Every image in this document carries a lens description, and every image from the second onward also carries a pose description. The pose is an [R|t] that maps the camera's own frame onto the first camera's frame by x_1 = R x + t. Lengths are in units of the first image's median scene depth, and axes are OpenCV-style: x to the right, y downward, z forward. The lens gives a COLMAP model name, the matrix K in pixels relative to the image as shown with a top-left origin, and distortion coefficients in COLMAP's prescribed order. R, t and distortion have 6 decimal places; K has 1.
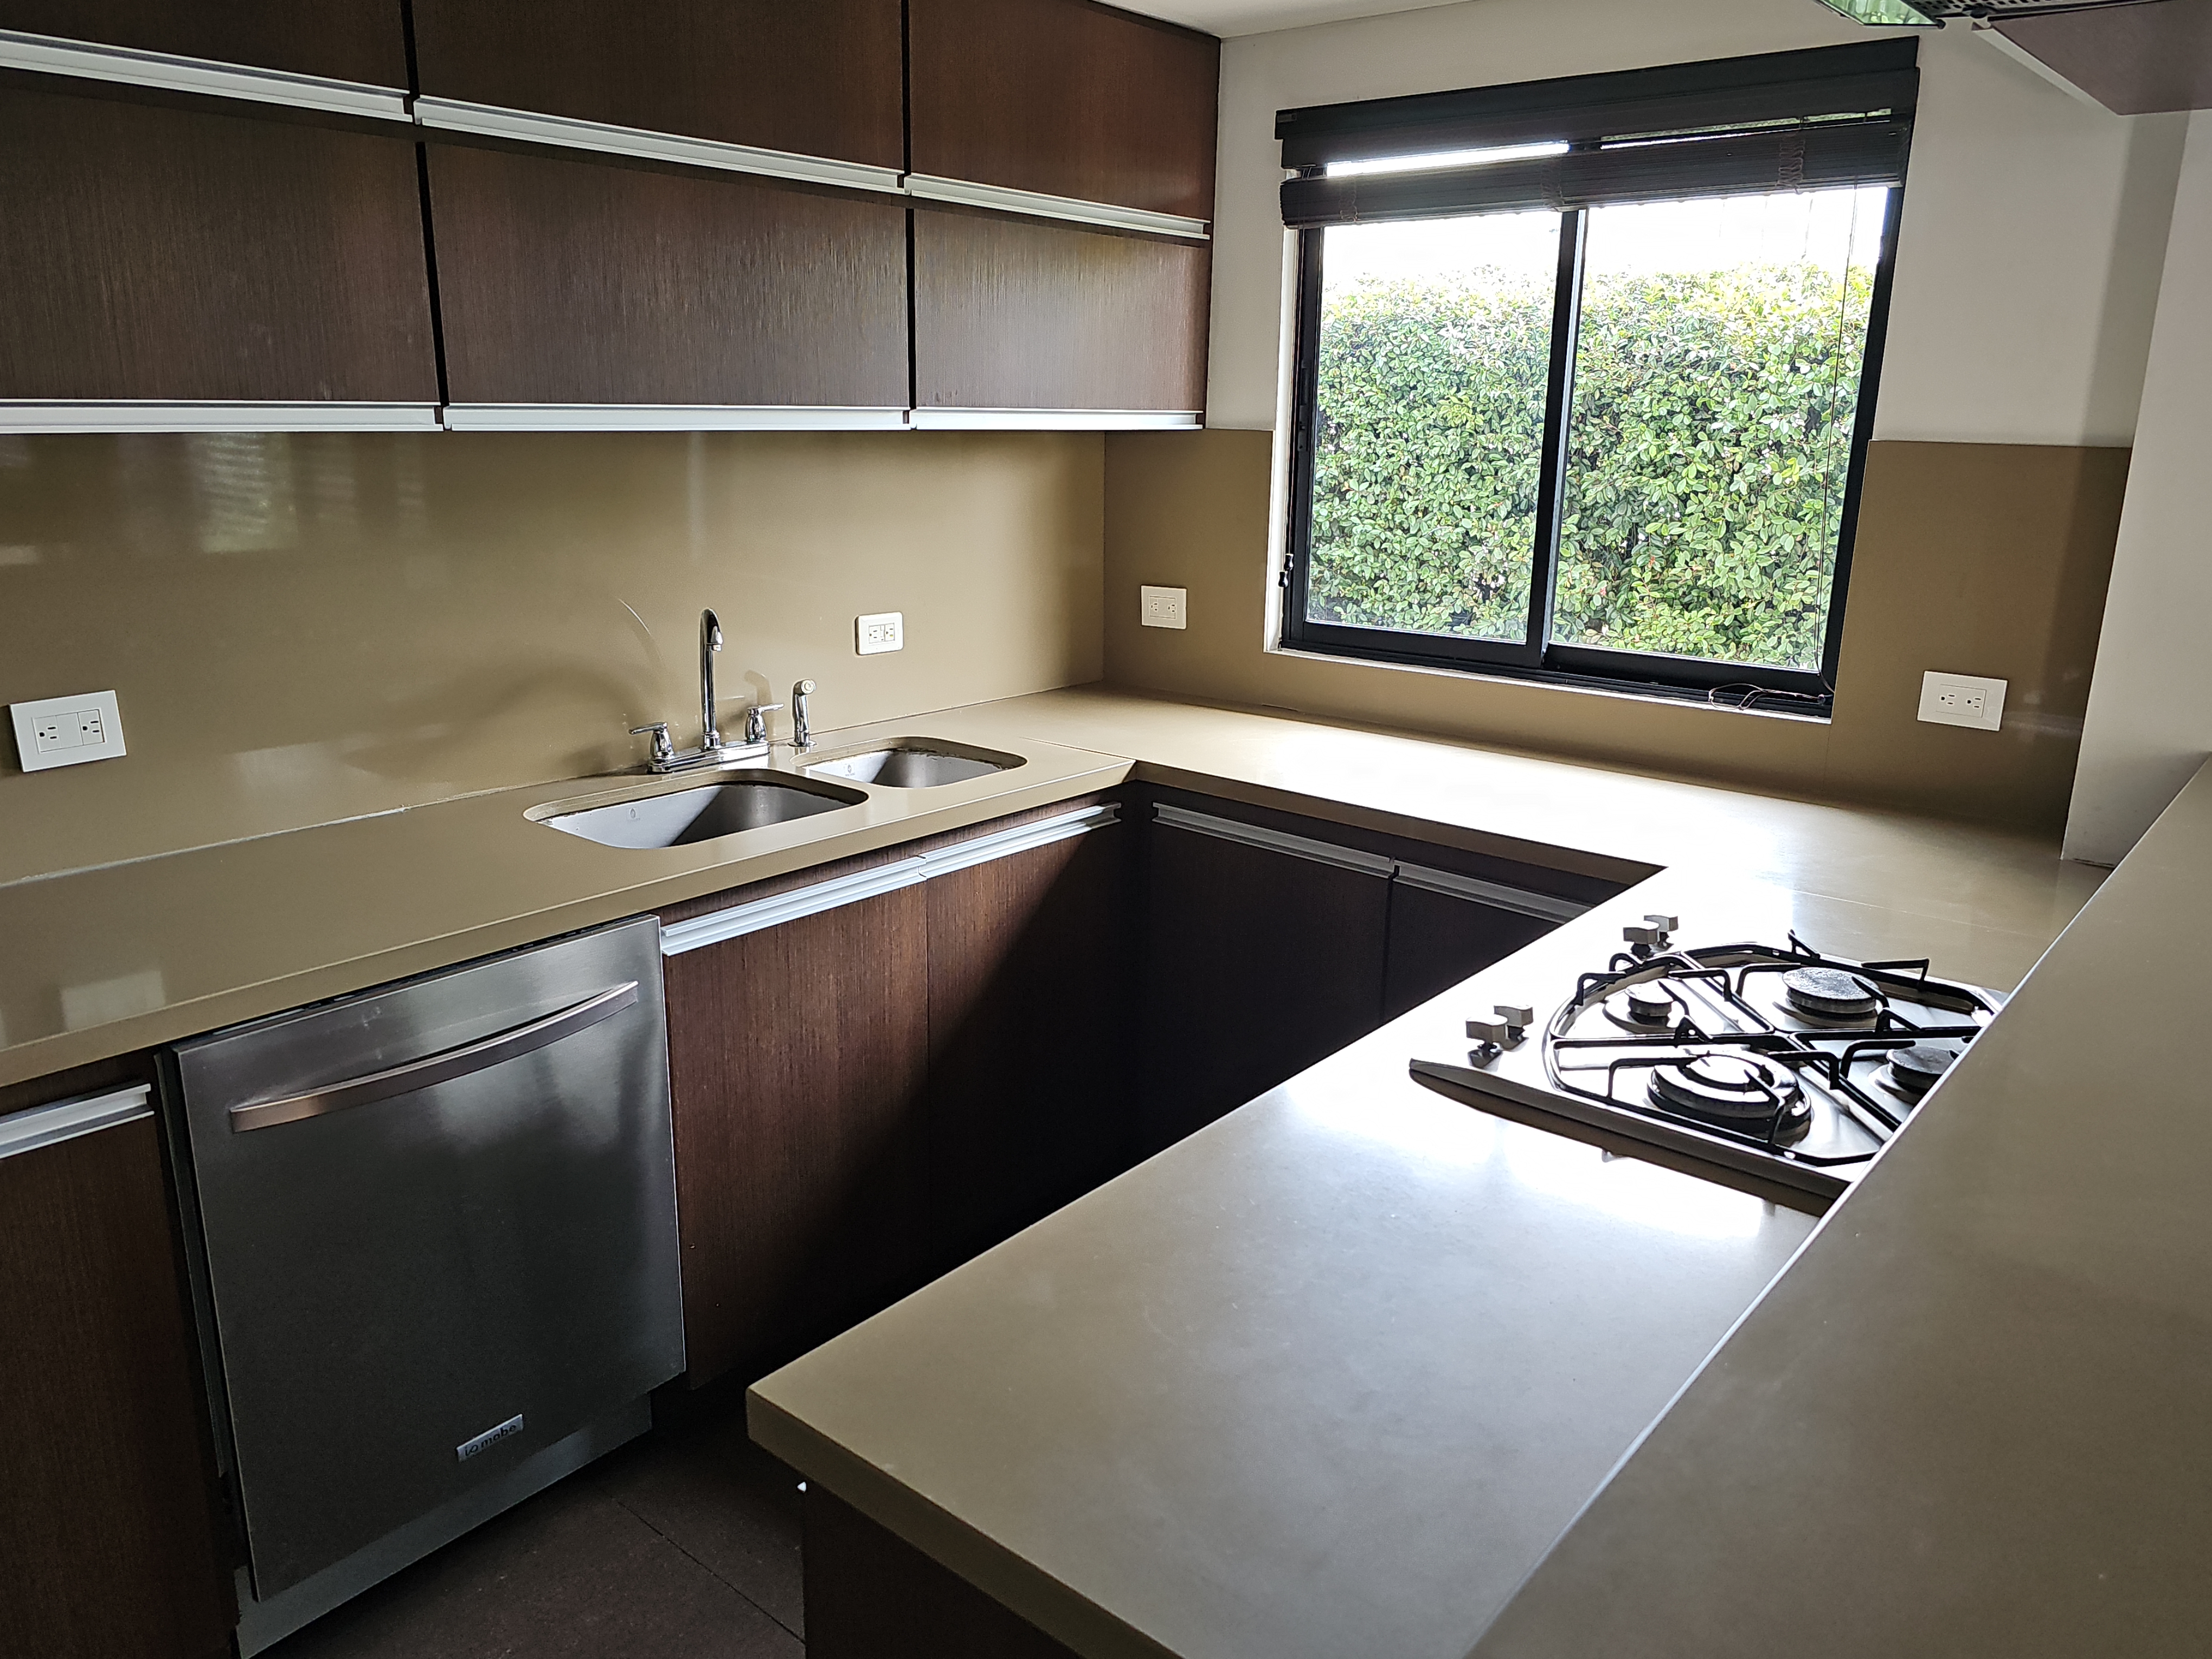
lens RADIAL K [[1518.2, 0, 1102.2], [0, 1518.2, 790.6], [0, 0, 1]] dist [0.000881, 0.000367]
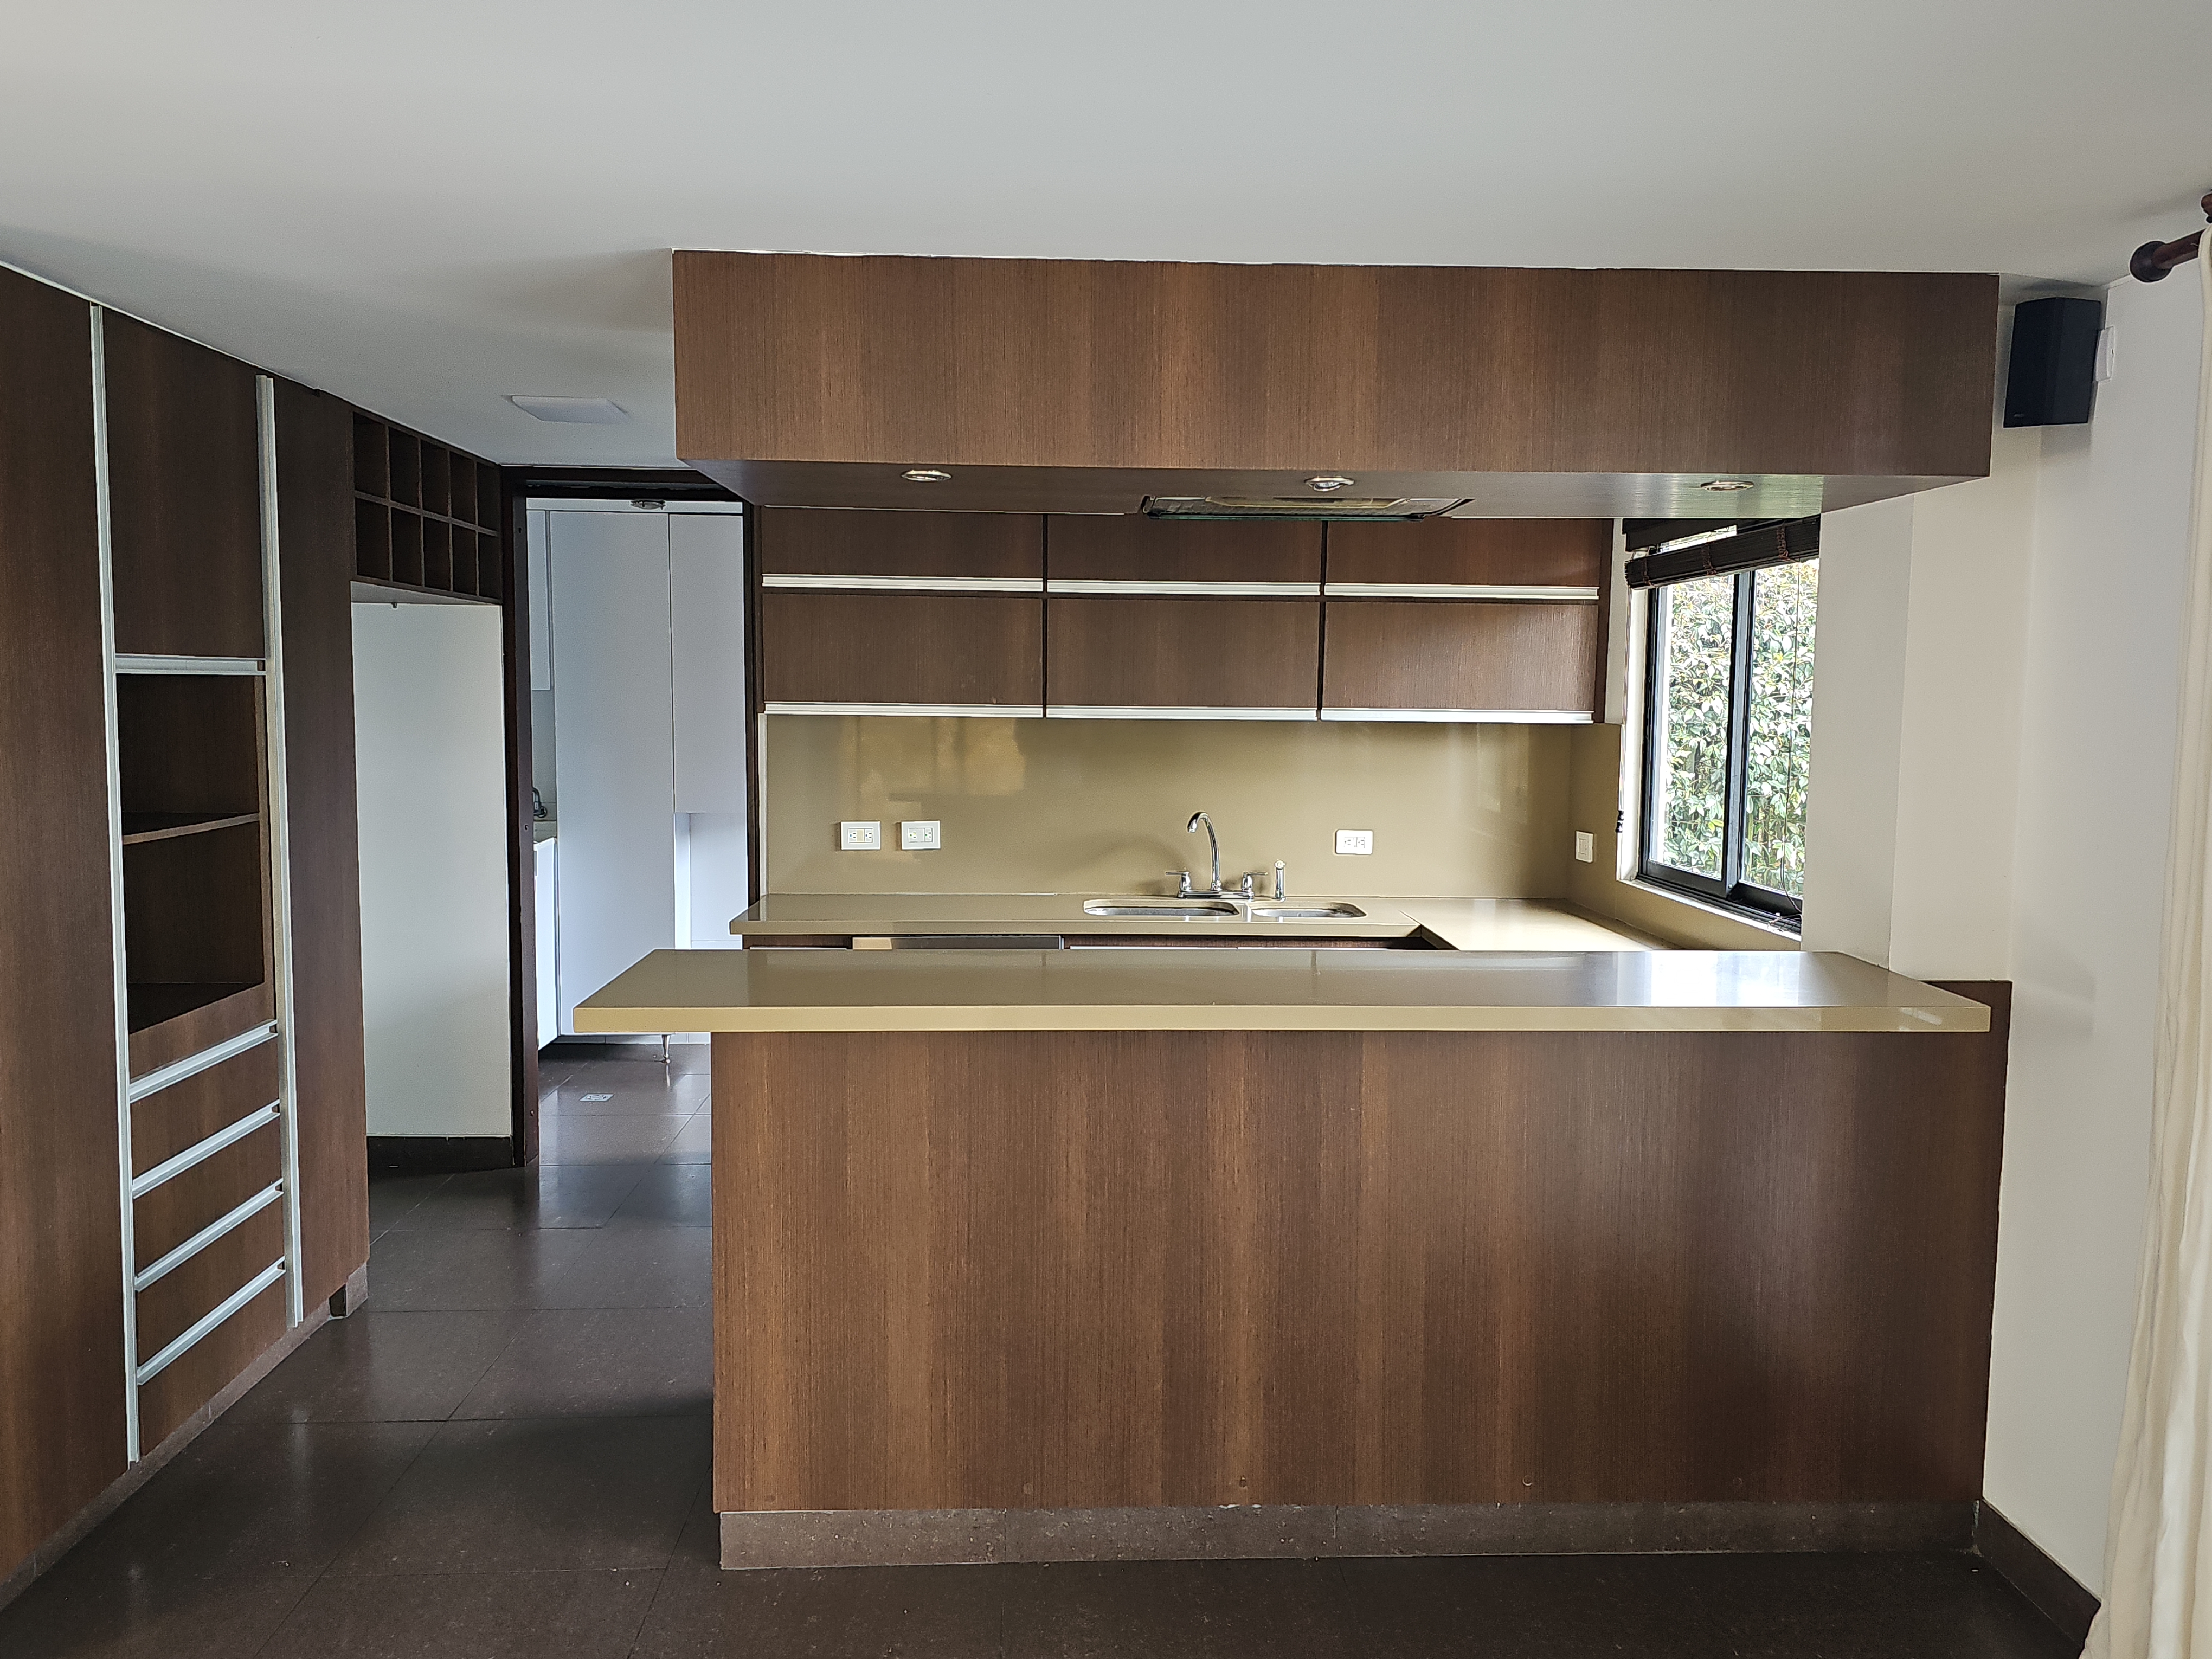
lens RADIAL K [[1518.2, 0, 1102.2], [0, 1518.2, 790.6], [0, 0, 1]] dist [0.000881, 0.000367]
pose [[0.704282, 0.046639, -0.708386, 0.942362], [-0.178952, 0.977281, -0.113572, 0.086714], [0.686996, 0.206754, 0.696628, -0.383689]]
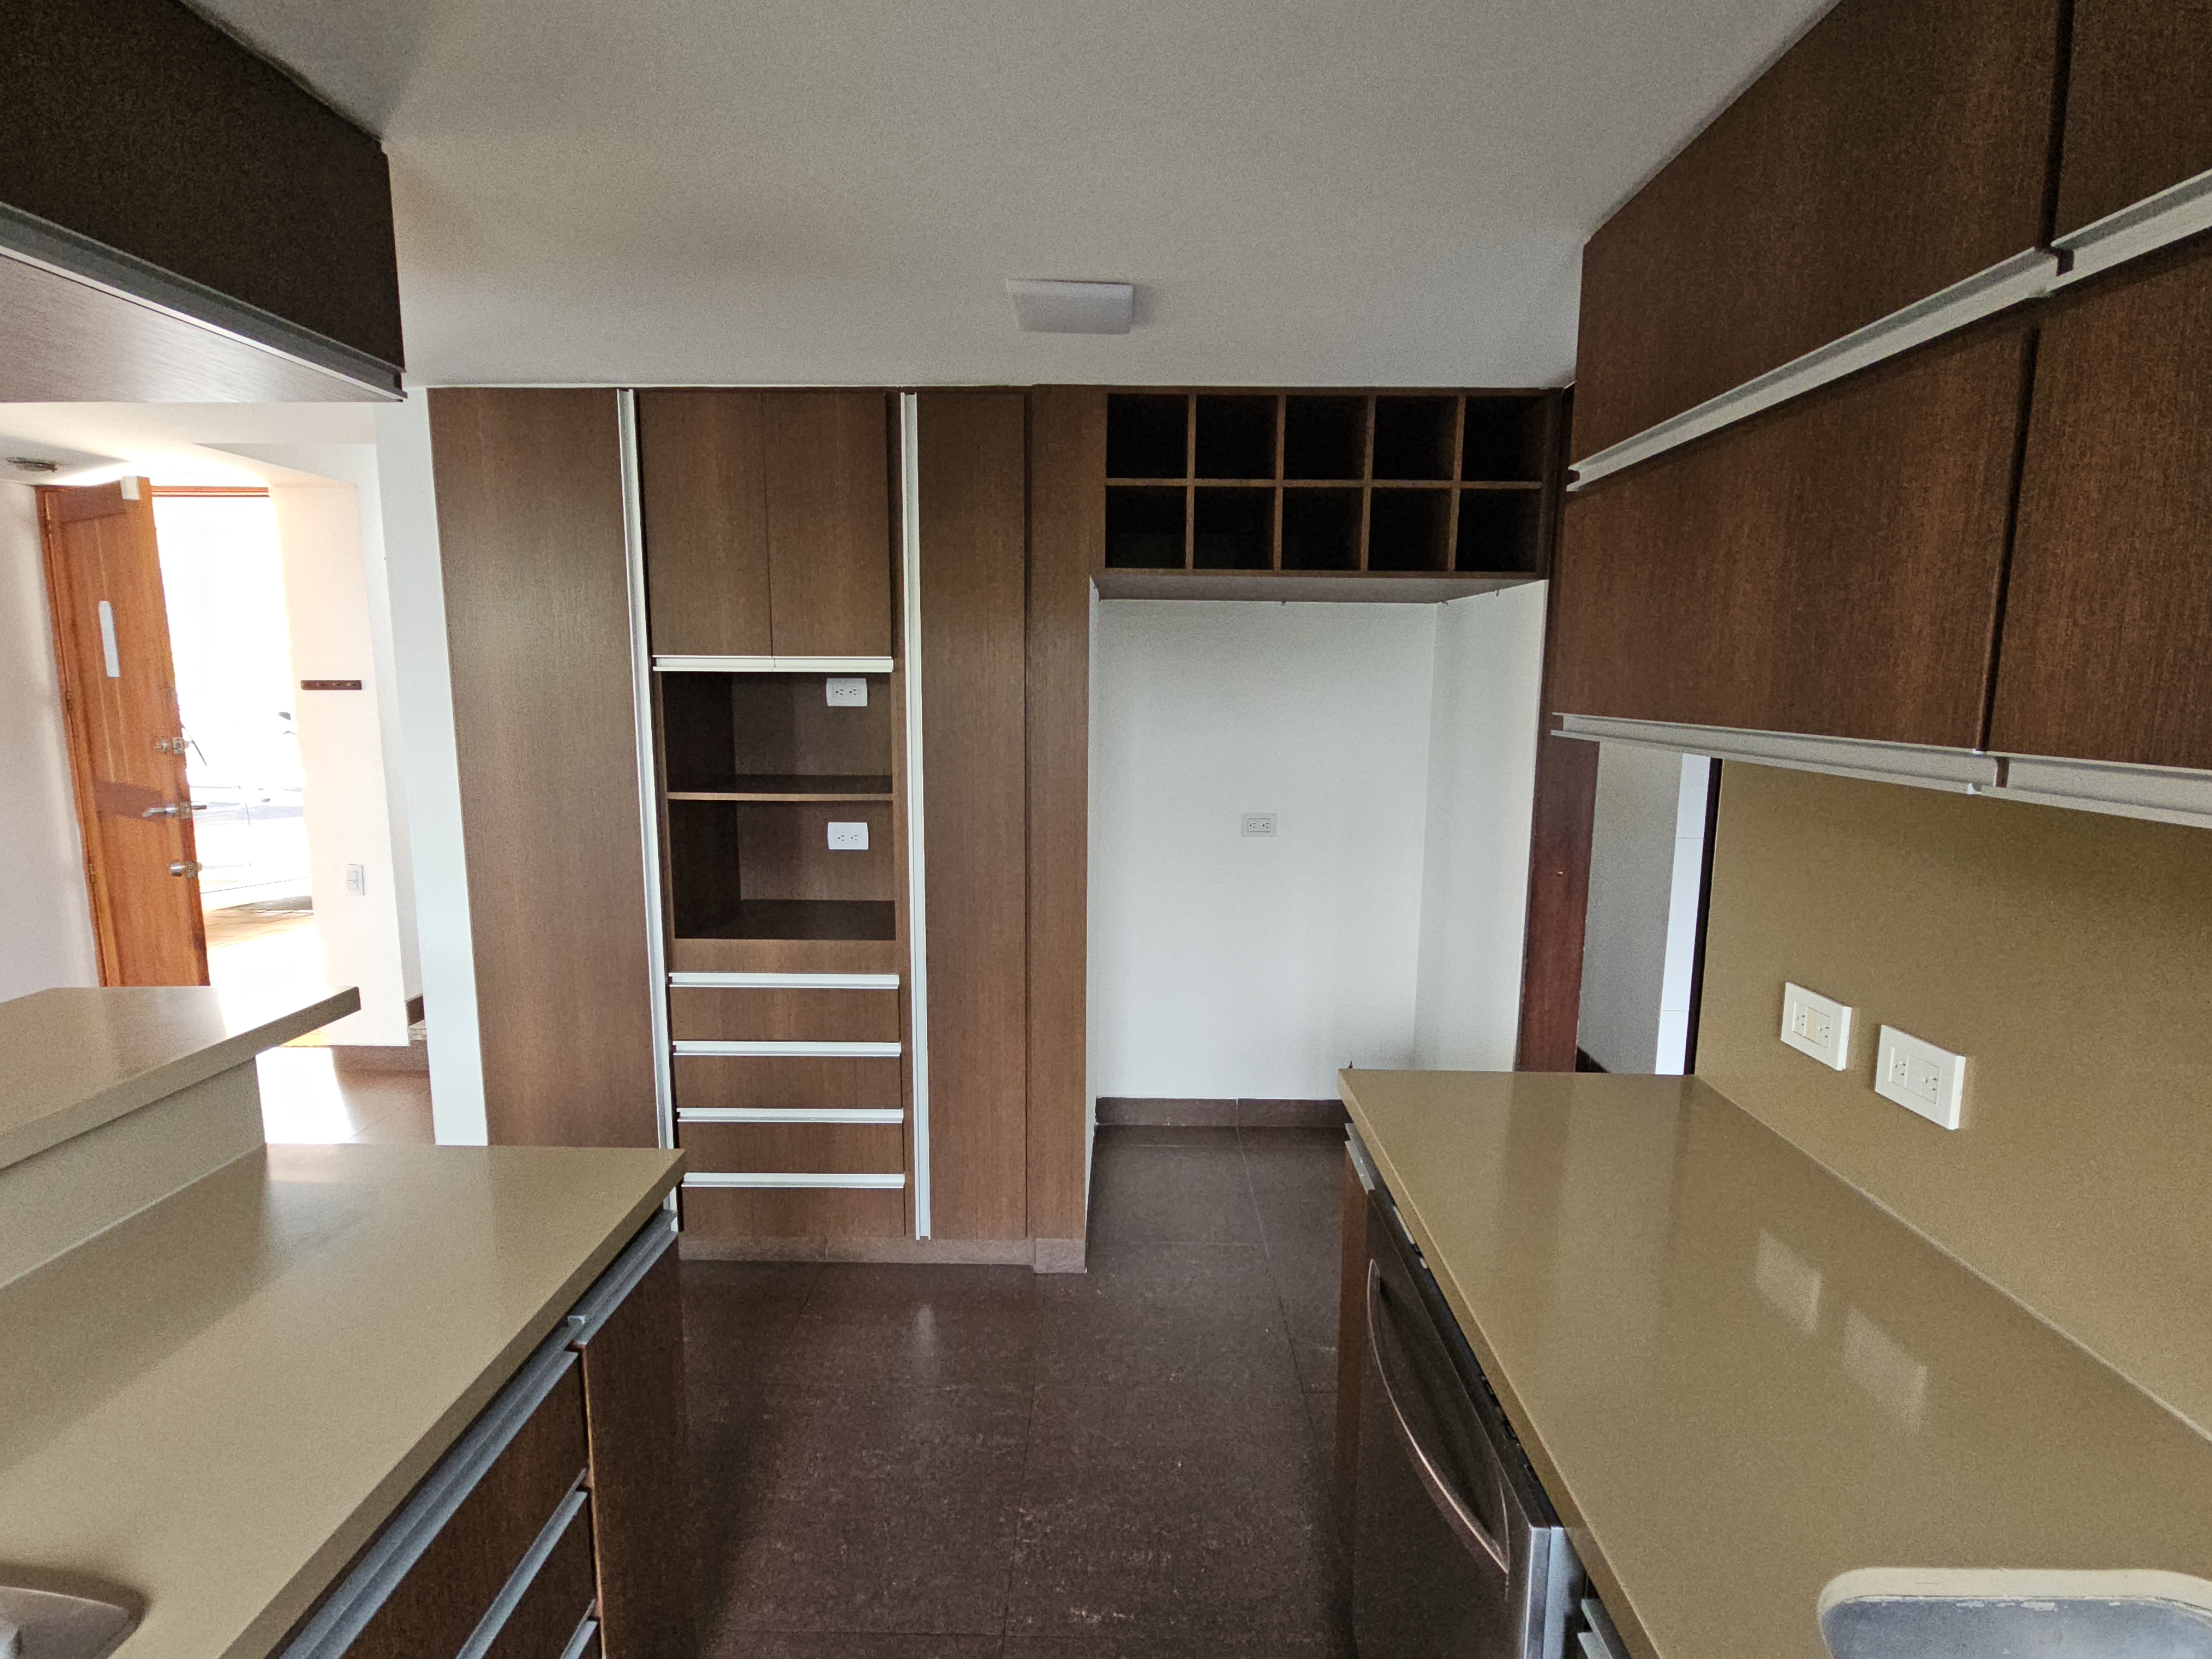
lens RADIAL K [[1027.3, 0, 1107.7], [0, 1027.3, 821.7], [0, 0, 1]] dist [0.002322, -0.000408]
pose [[-0.745977, 0.081700, -0.660941, 0.068465], [-0.174720, 0.933674, 0.312612, -0.223735], [0.642644, 0.348681, -0.682225, 0.804147]]
